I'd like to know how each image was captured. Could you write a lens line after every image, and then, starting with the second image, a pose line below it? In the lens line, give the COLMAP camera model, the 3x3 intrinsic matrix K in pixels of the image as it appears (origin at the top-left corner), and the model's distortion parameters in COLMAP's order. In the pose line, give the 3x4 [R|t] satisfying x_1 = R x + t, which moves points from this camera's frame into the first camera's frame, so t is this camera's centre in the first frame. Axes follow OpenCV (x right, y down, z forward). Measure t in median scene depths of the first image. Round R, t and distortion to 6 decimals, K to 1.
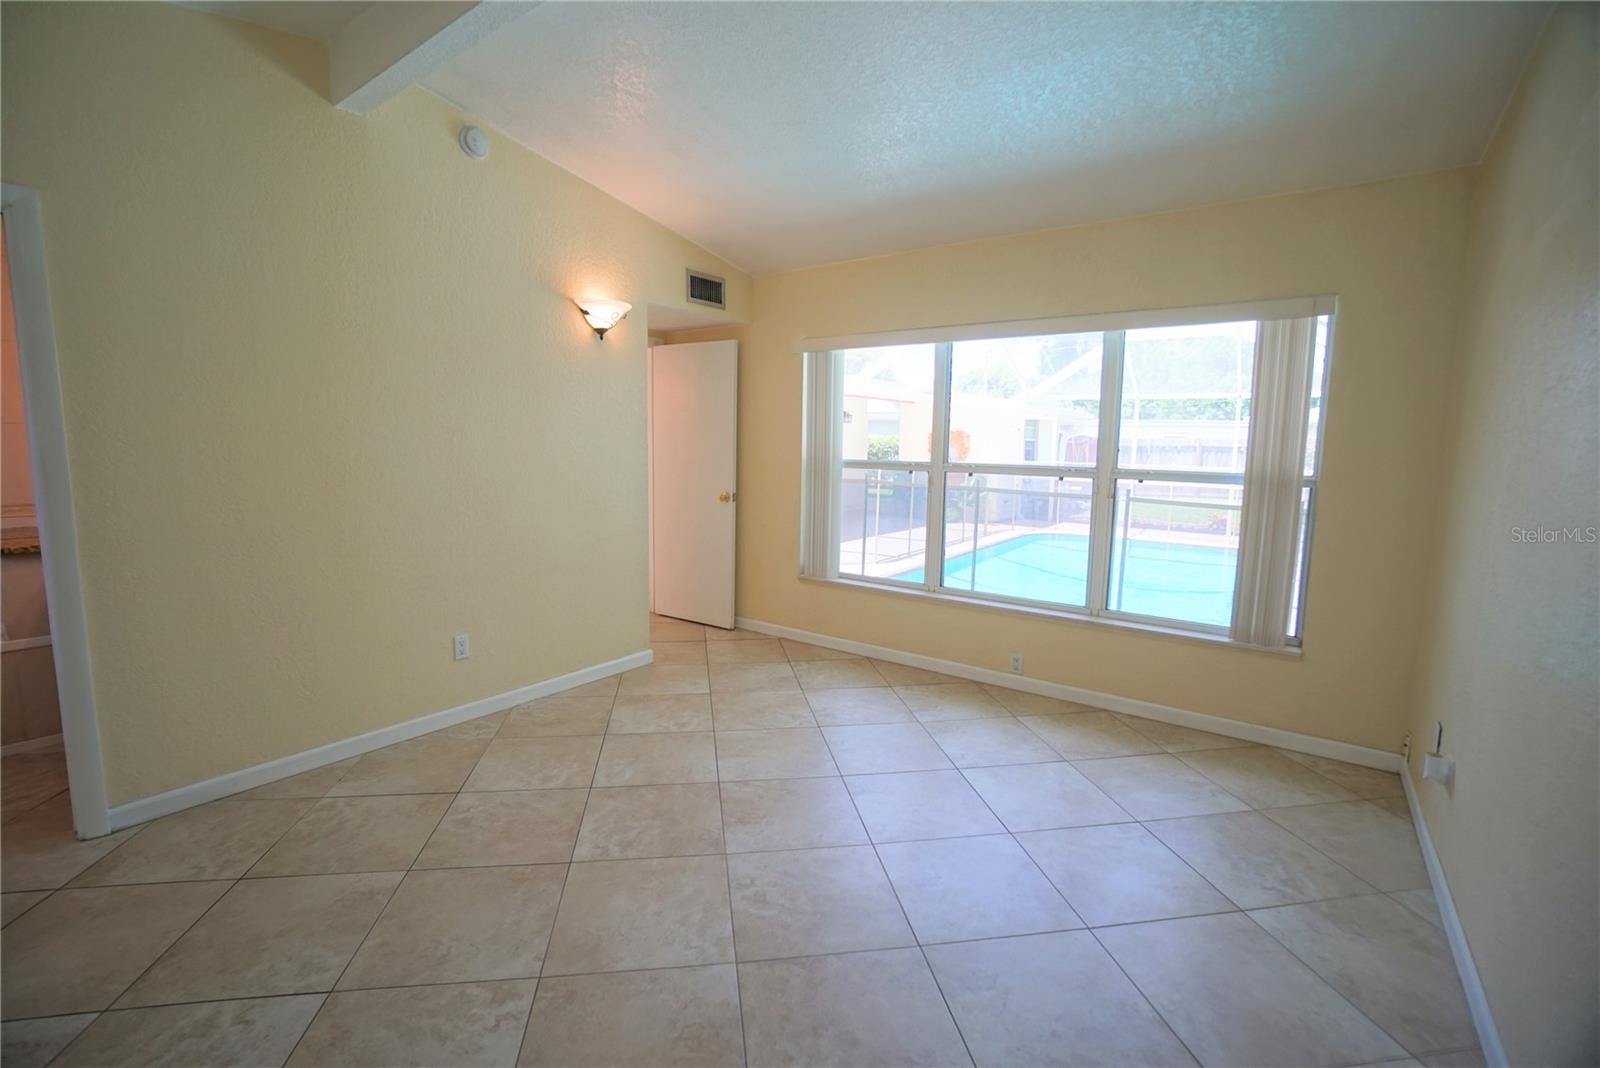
lens RADIAL K [[700.2, 0, 786.6], [0, 700.2, 527.6], [0, 0, 1]] dist [-0.062929, 0.021650]
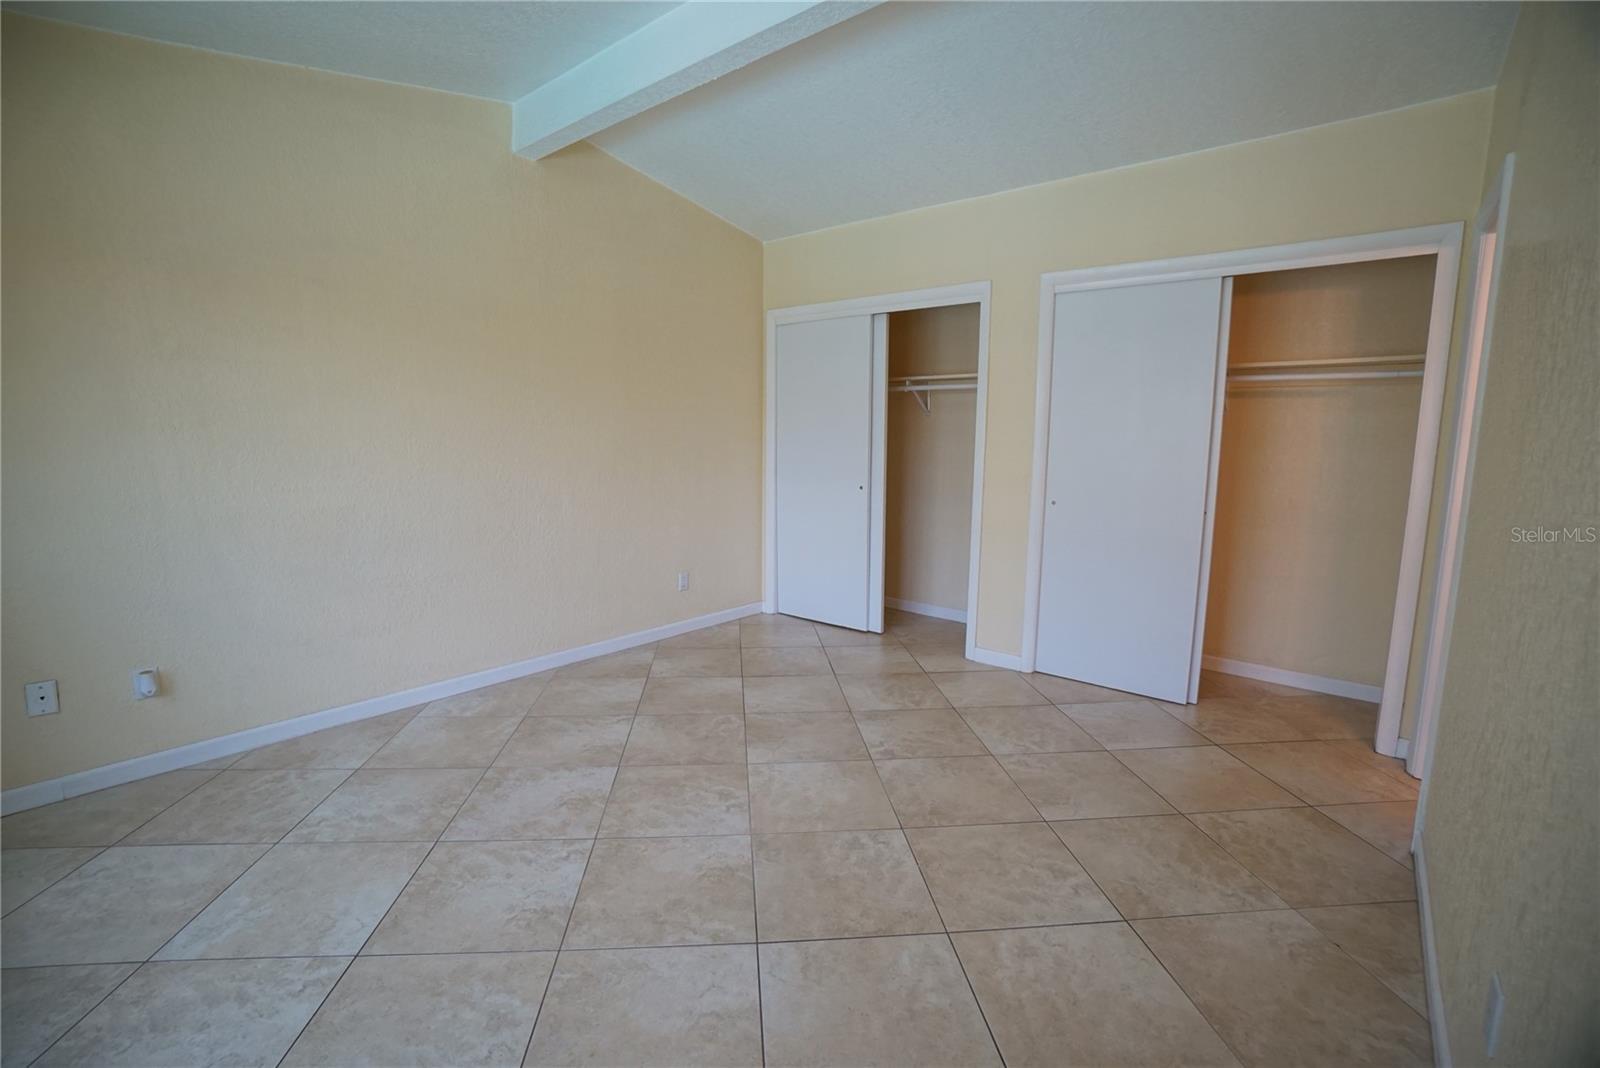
lens RADIAL K [[700.2, 0, 786.6], [0, 700.2, 527.6], [0, 0, 1]] dist [-0.062929, 0.021650]
pose [[-0.997850, -0.031801, 0.057301, -0.161221], [-0.016124, 0.966629, 0.255671, -0.180568], [-0.063520, 0.254198, -0.965064, 1.629114]]
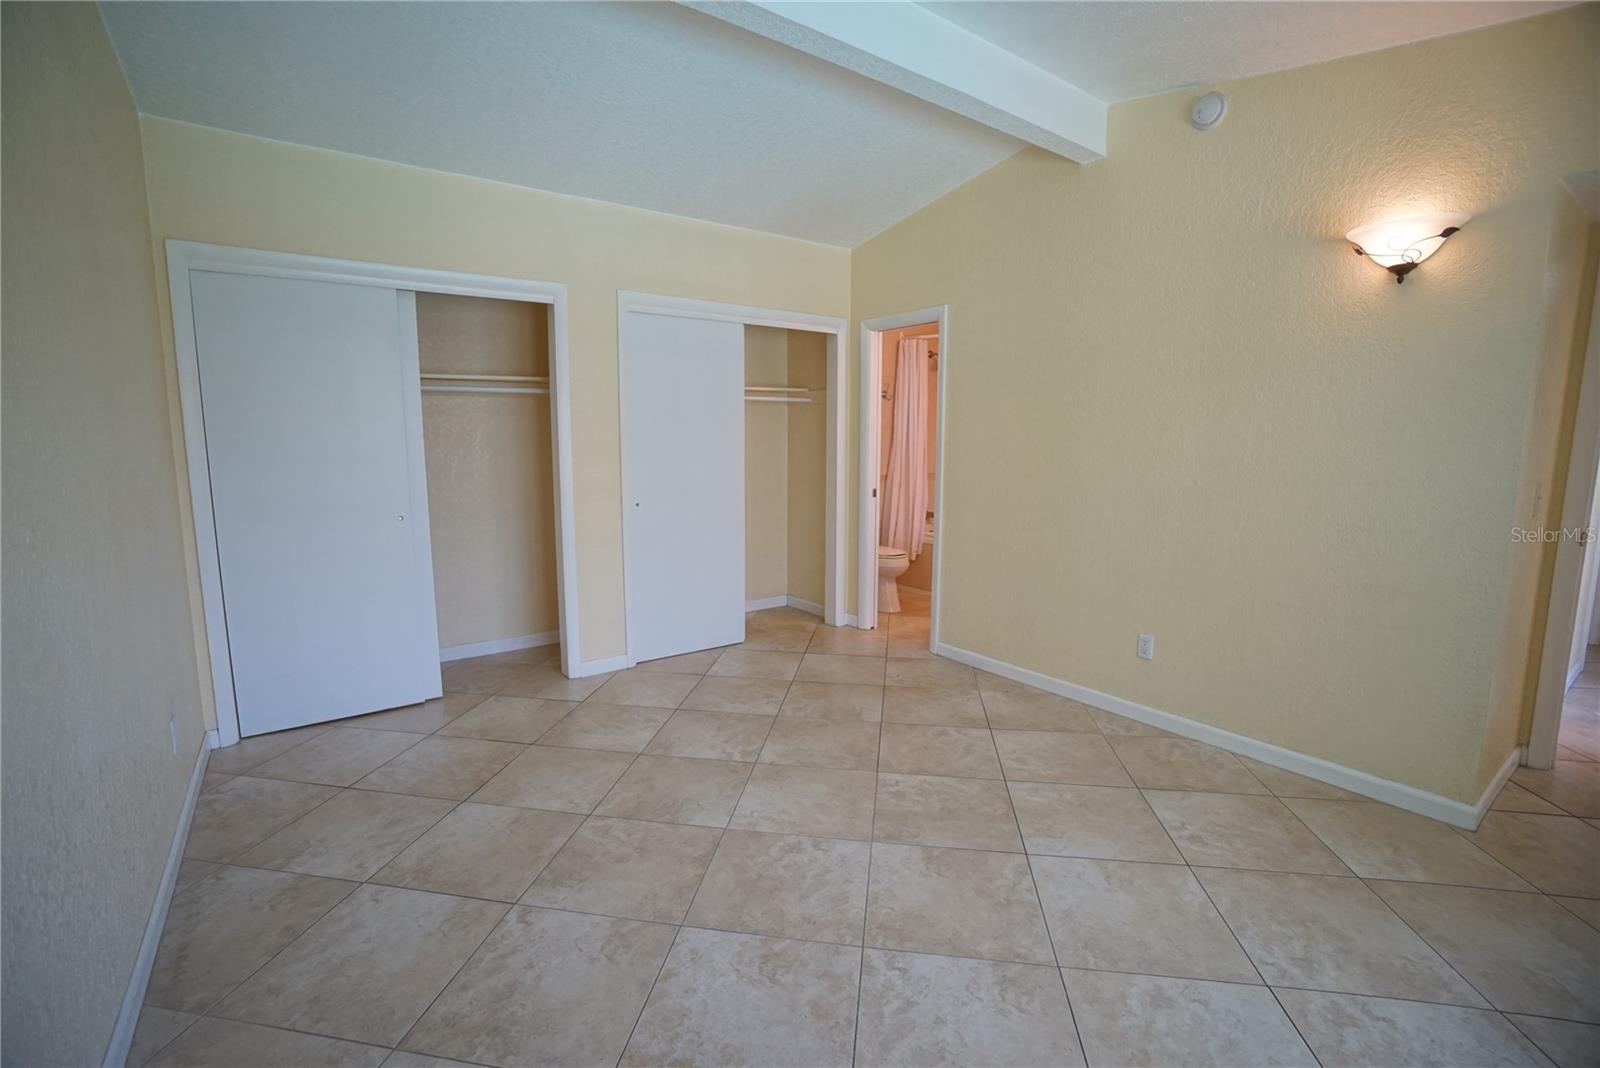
lens RADIAL K [[700.2, 0, 786.6], [0, 700.2, 527.6], [0, 0, 1]] dist [-0.062929, 0.021650]
pose [[-0.300198, 0.109731, -0.947544, 0.756363], [-0.121484, 0.980874, 0.152079, -0.102258], [0.946109, 0.160765, -0.281126, 0.968649]]
